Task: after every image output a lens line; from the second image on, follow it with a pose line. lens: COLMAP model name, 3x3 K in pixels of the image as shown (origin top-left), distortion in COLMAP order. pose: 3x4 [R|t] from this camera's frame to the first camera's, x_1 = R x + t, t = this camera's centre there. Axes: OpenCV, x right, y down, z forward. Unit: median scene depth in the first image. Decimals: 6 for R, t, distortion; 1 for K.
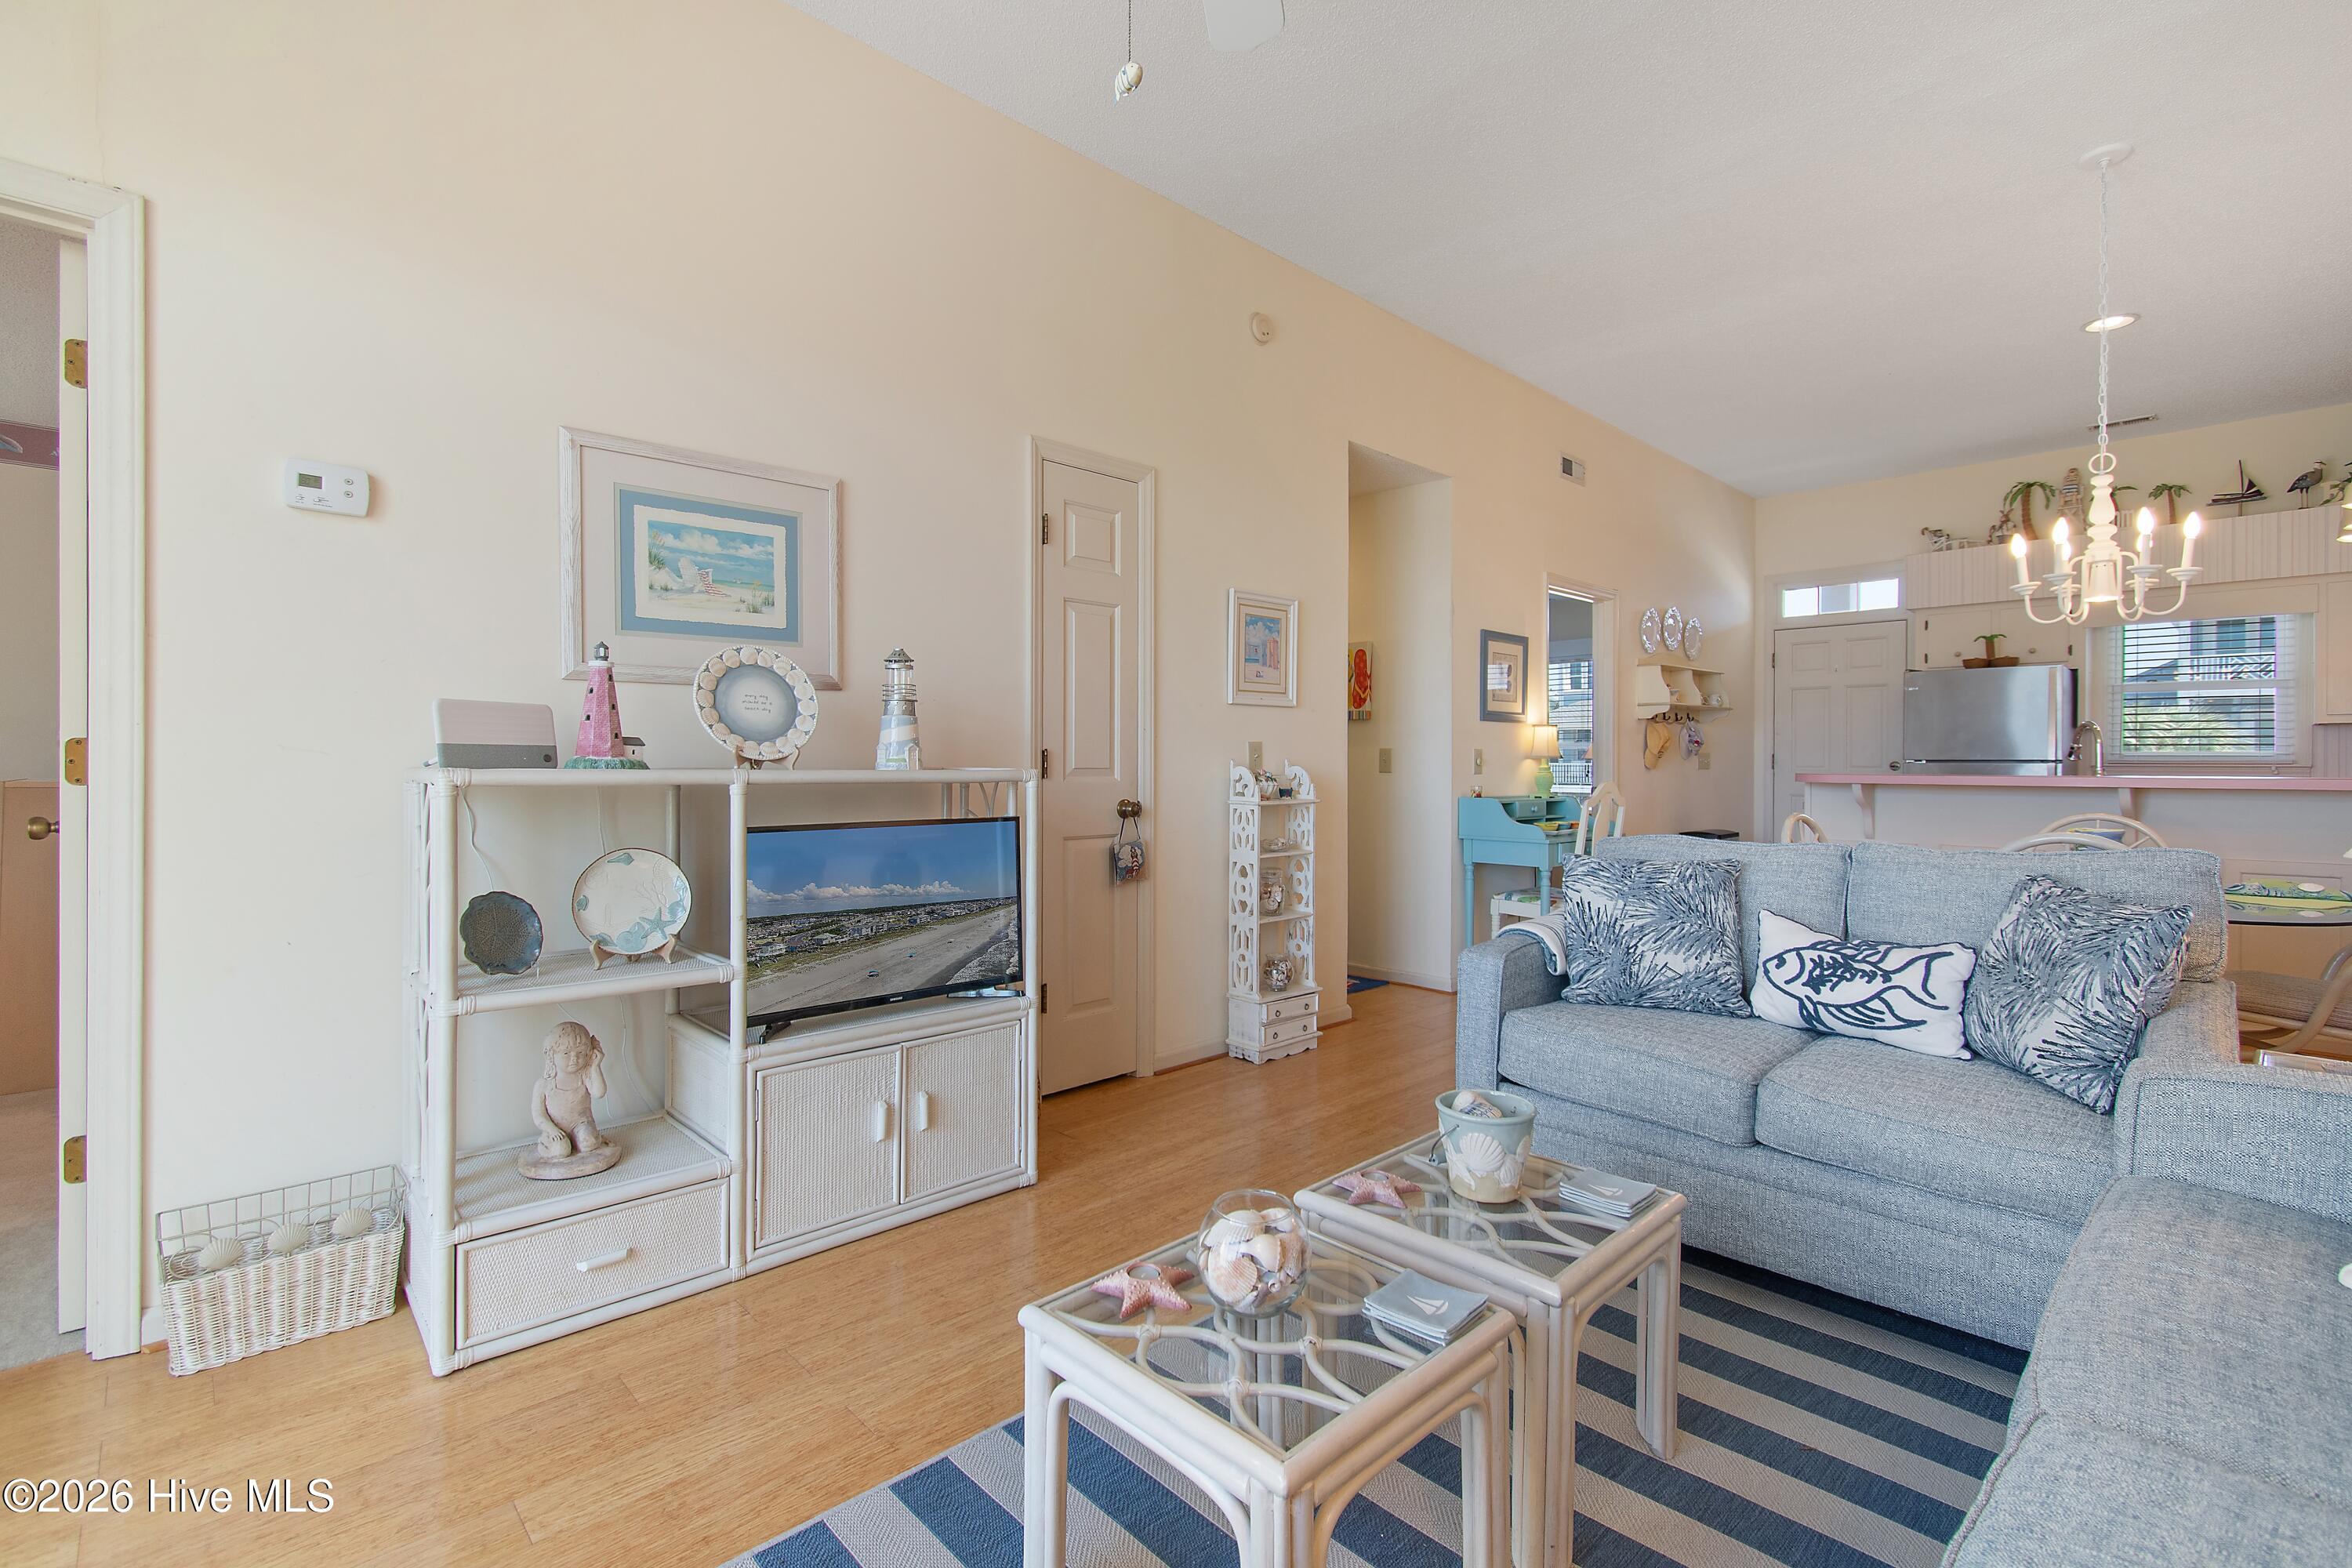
lens RADIAL K [[1062.3, 0, 1171.7], [0, 1062.3, 764.6], [0, 0, 1]] dist [-0.000086, -0.000005]
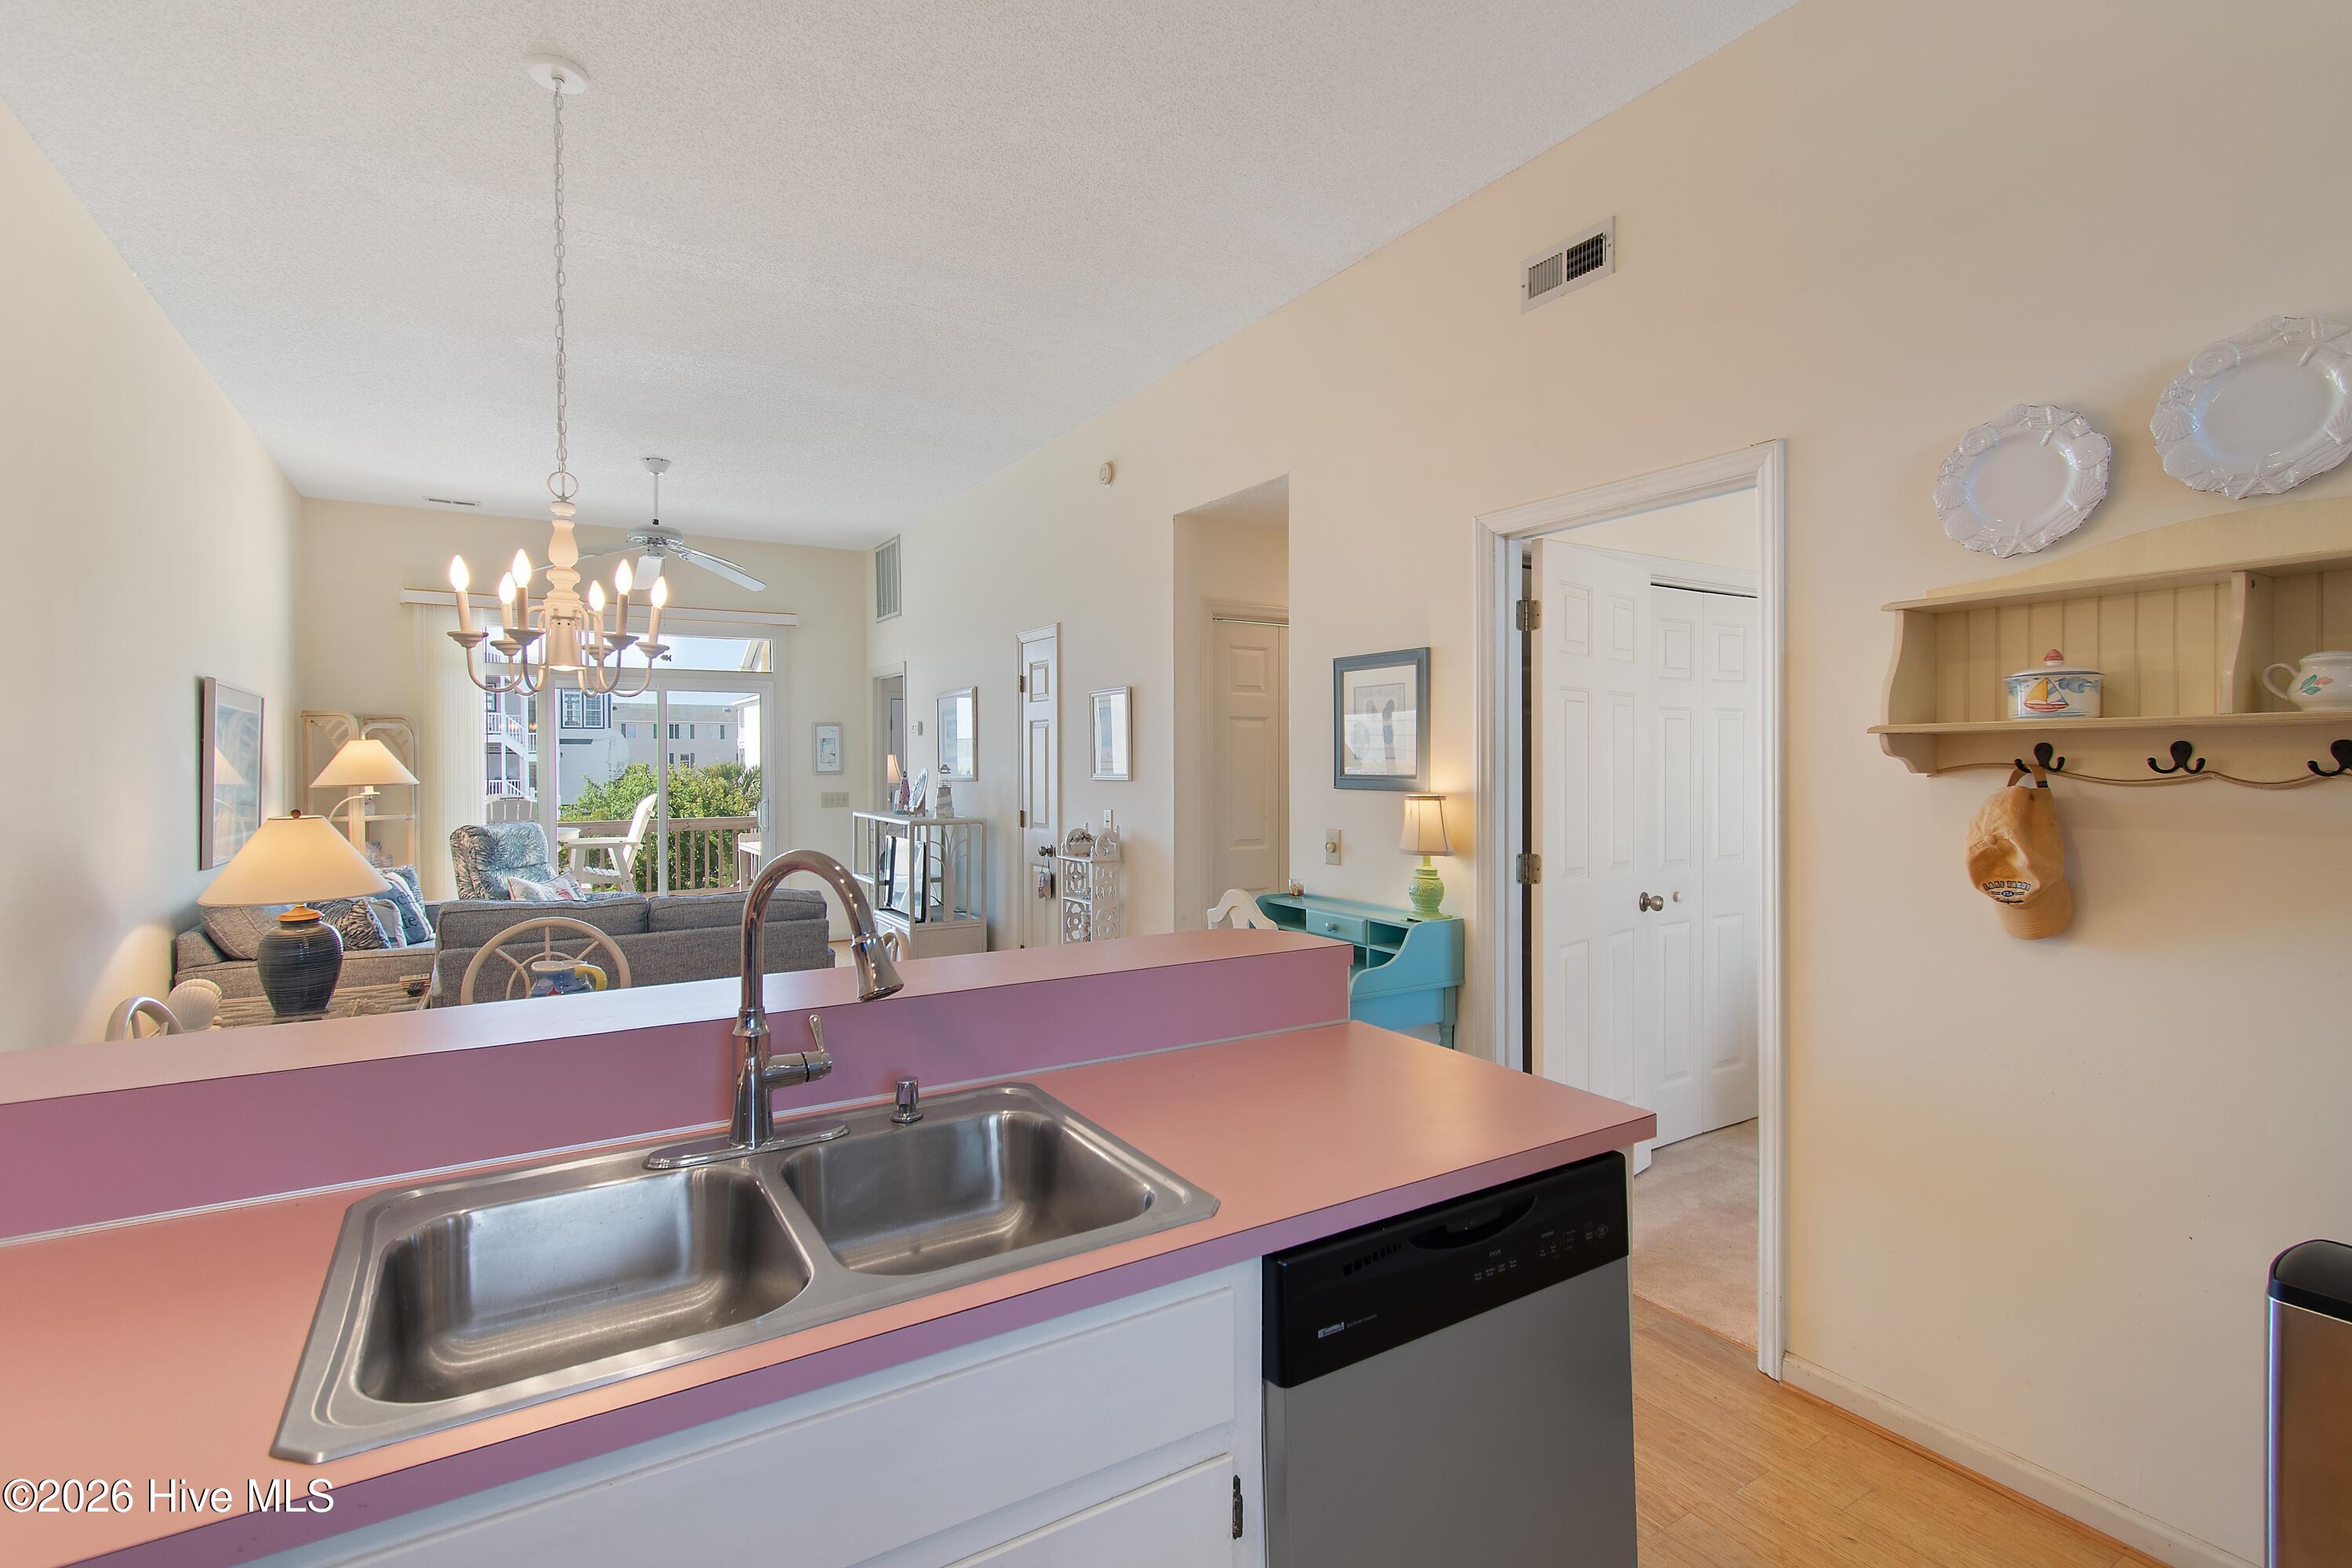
lens RADIAL K [[1062.3, 0, 1171.7], [0, 1062.3, 764.6], [0, 0, 1]] dist [-0.000086, -0.000005]
pose [[-0.206321, 0.000276, -0.978484, 1.189617], [0.002311, 0.999997, -0.000206, -0.067951], [0.978482, -0.002303, -0.206322, 1.230520]]
